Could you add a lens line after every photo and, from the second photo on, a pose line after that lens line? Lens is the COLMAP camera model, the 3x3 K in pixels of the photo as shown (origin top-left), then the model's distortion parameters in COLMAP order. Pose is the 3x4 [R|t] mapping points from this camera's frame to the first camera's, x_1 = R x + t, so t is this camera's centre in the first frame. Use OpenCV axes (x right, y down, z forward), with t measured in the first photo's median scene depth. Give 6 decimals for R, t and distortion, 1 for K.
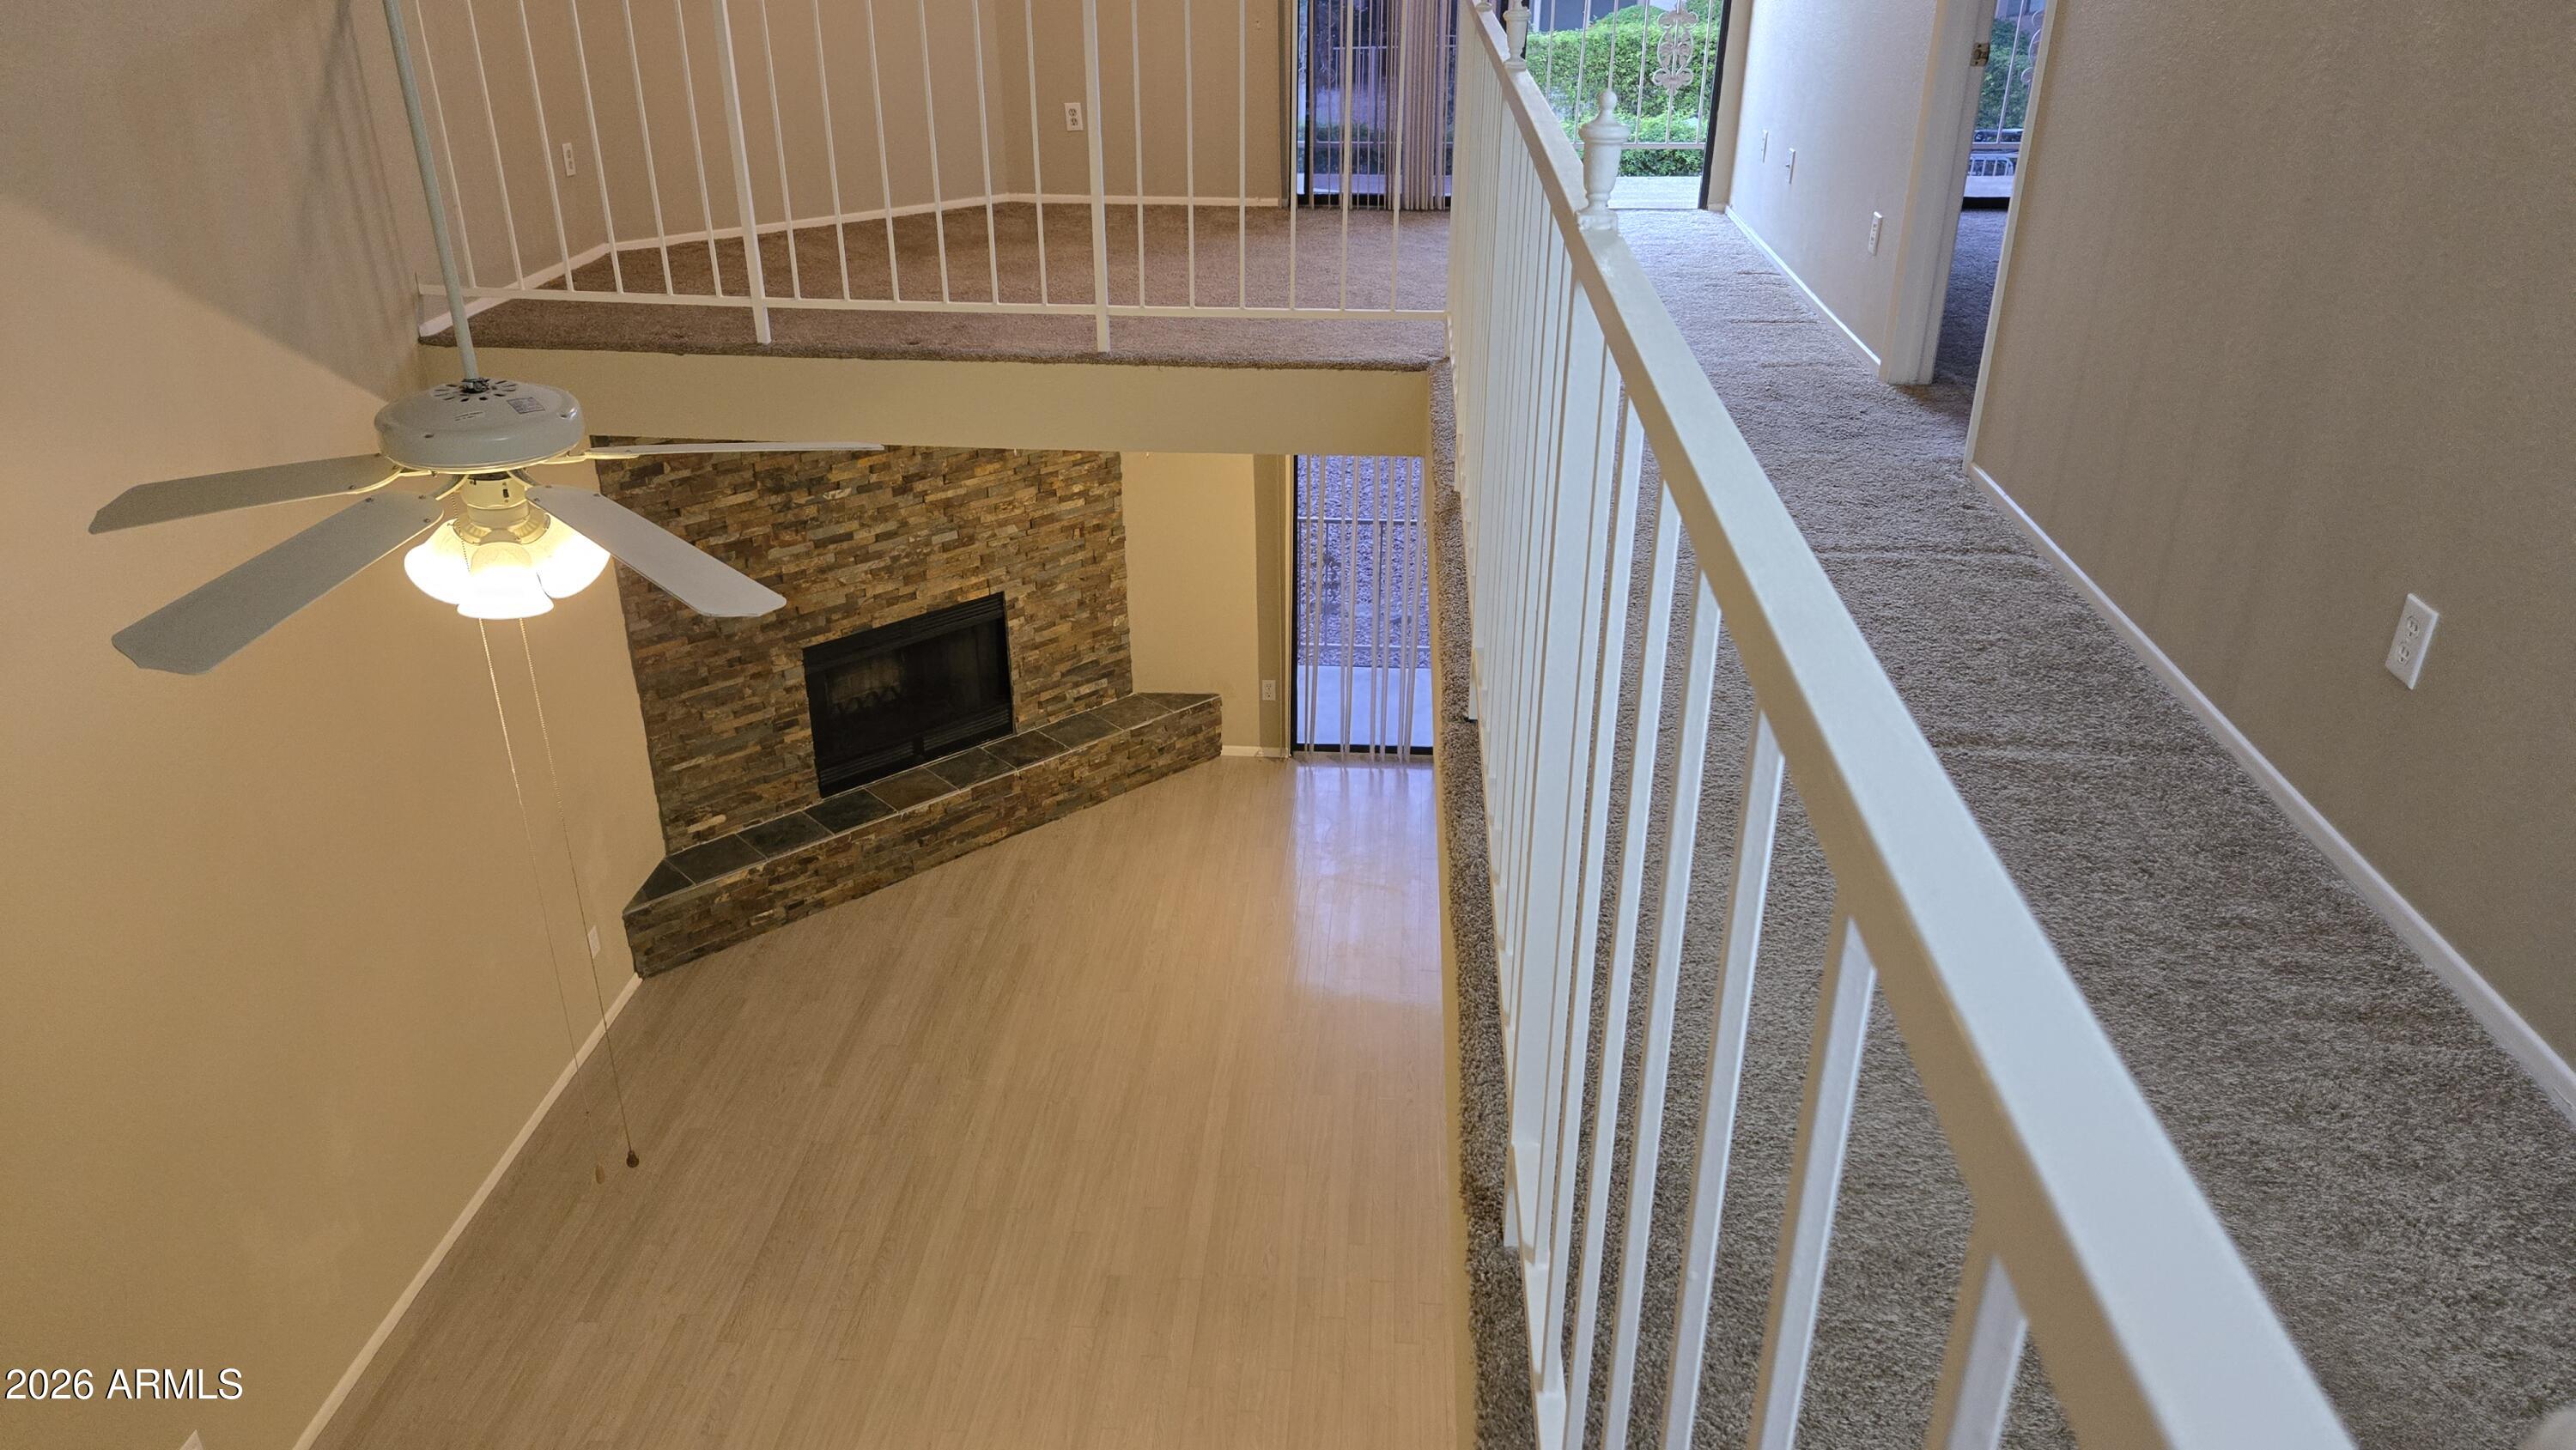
lens RADIAL K [[1715.6, 0, 1286.4], [0, 1715.6, 719.1], [0, 0, 1]] dist [0.075552, -0.064277]
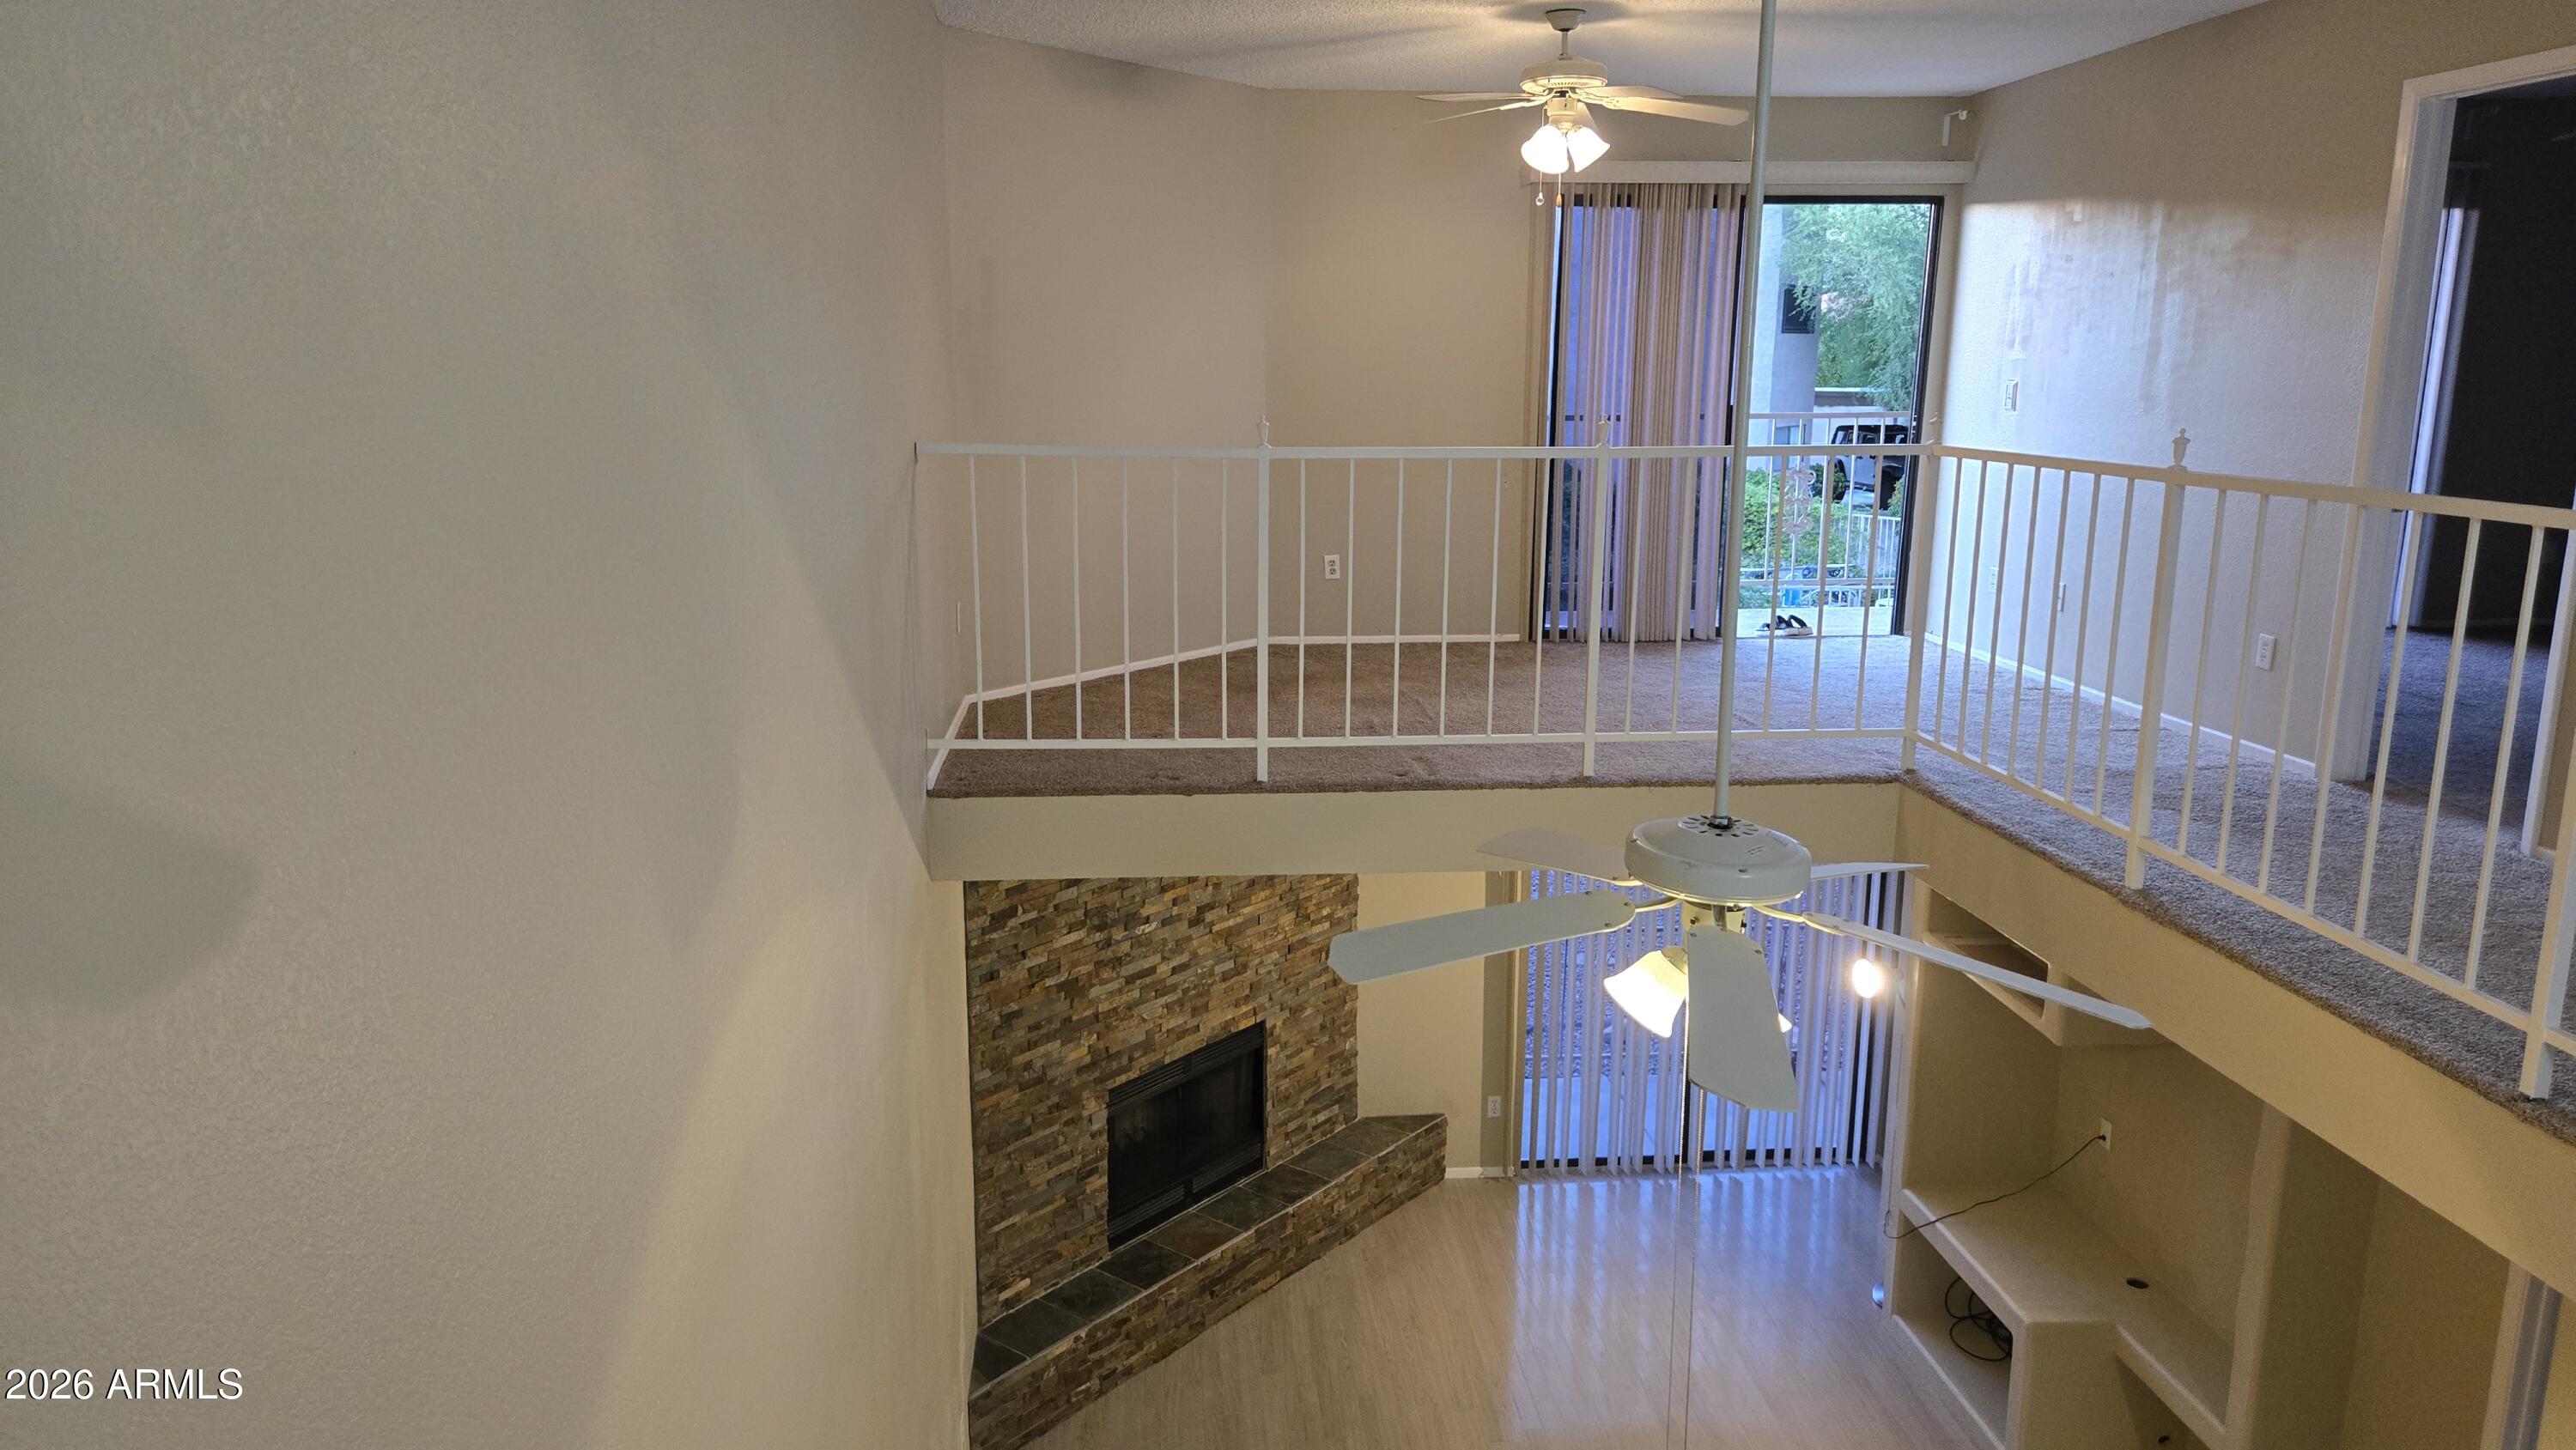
lens RADIAL K [[1704.4, 0, 1276.9], [0, 1704.4, 716.3], [0, 0, 1]] dist [0.069208, -0.058112]
pose [[0.988916, -0.029935, 0.145426, -0.320381], [0.064291, 0.969213, -0.237684, -0.009874], [-0.133834, 0.244399, 0.960395, 0.013314]]
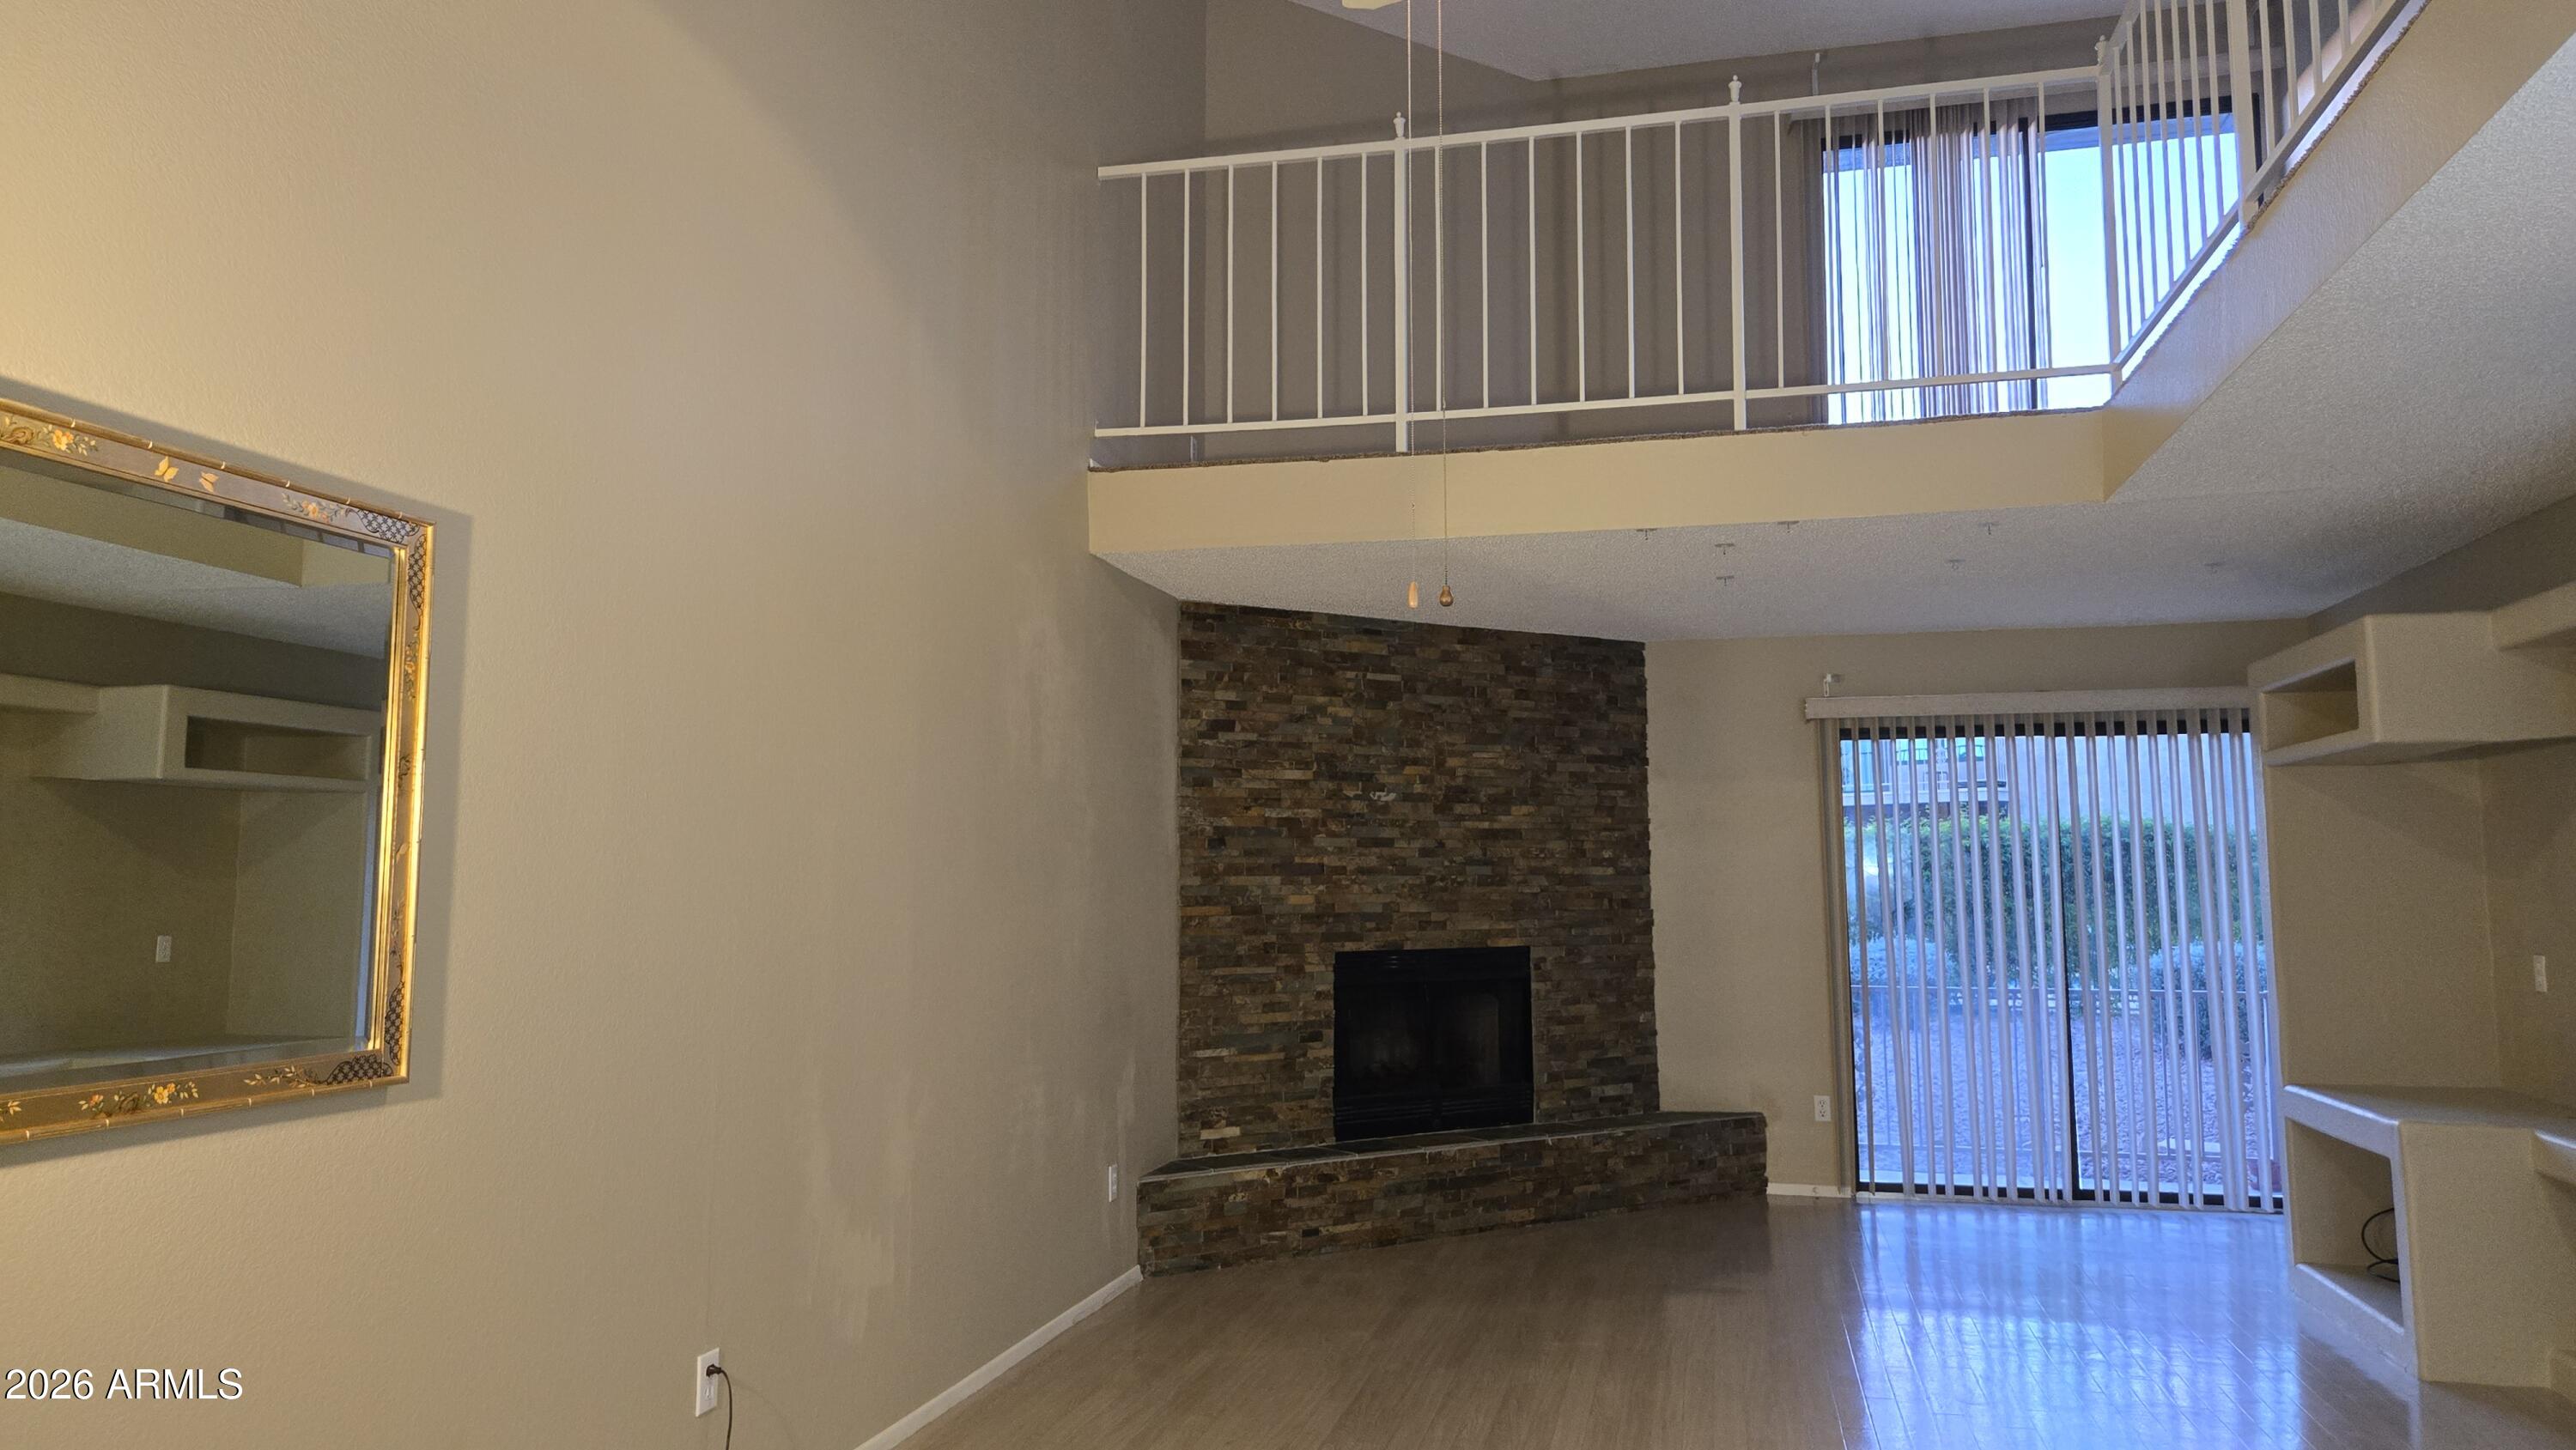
lens RADIAL K [[1704.4, 0, 1276.9], [0, 1704.4, 716.3], [0, 0, 1]] dist [0.069208, -0.058112]
pose [[0.983272, -0.023844, -0.180578, -0.141044], [-0.073952, 0.853748, -0.515408, 0.330628], [0.166457, 0.520140, 0.837703, 0.150841]]
